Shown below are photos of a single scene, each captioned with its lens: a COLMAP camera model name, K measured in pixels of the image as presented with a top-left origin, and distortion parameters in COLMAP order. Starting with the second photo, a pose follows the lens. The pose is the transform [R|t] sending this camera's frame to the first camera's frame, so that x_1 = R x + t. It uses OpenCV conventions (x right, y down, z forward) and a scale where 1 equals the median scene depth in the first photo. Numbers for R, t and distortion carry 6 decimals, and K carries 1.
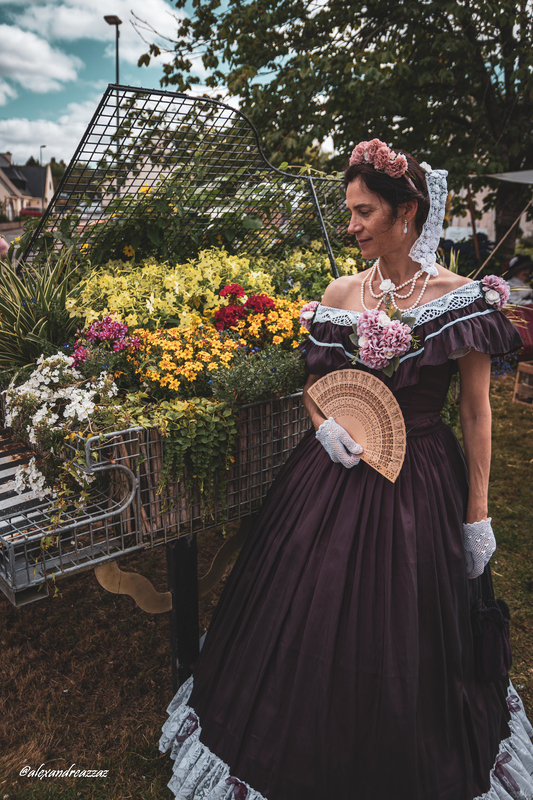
lens RADIAL K [[670.8, 0, 266.5], [0, 670.8, 400.0], [0, 0, 1]] dist [-0.033339, -0.003663]
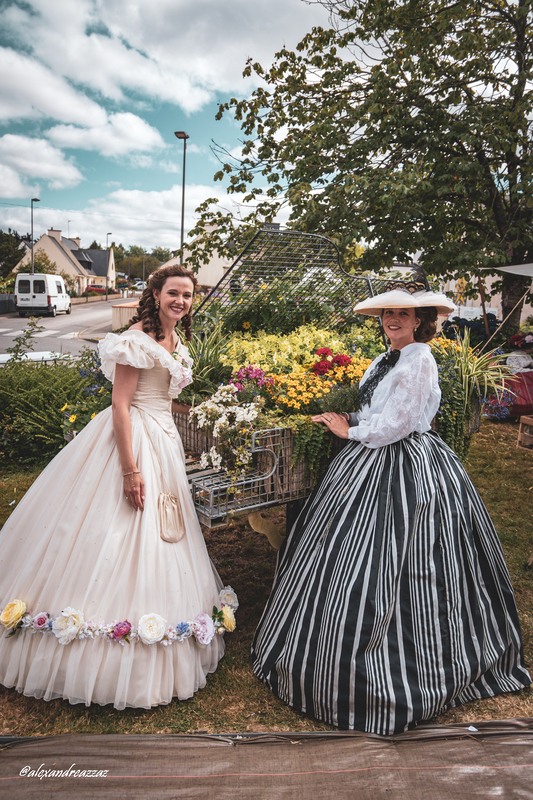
lens RADIAL K [[607.5, 0, 266.5], [0, 607.5, 400.0], [0, 0, 1]] dist [0.001509, 0.003940]
pose [[0.998702, 0.019505, -0.047045, -0.094859], [-0.023924, 0.995163, -0.095276, 0.072936], [0.044959, 0.096278, 0.994339, -0.339807]]
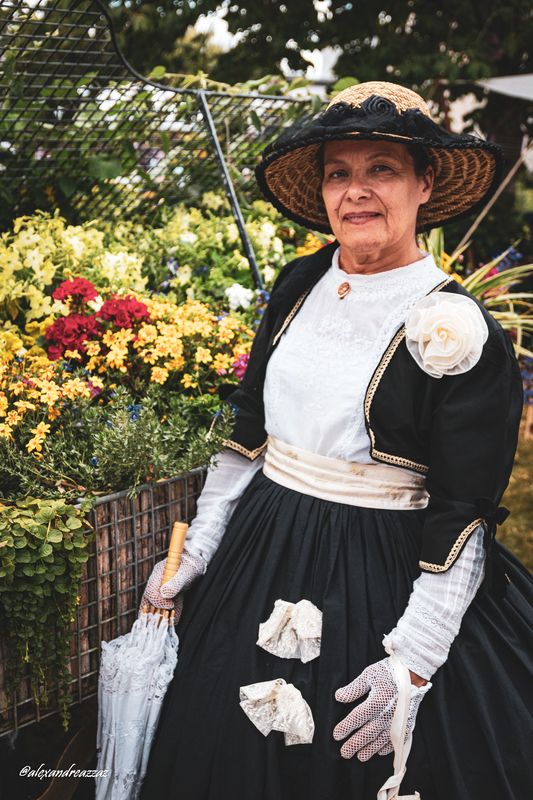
lens RADIAL K [[1046.8, 0, 266.5], [0, 1046.8, 400.0], [0, 0, 1]] dist [-0.017909, -0.005821]
pose [[0.991050, -0.029156, 0.130270, -0.006552], [0.032284, 0.999237, -0.021965, -0.035344], [-0.129531, 0.025974, 0.991235, 0.073588]]
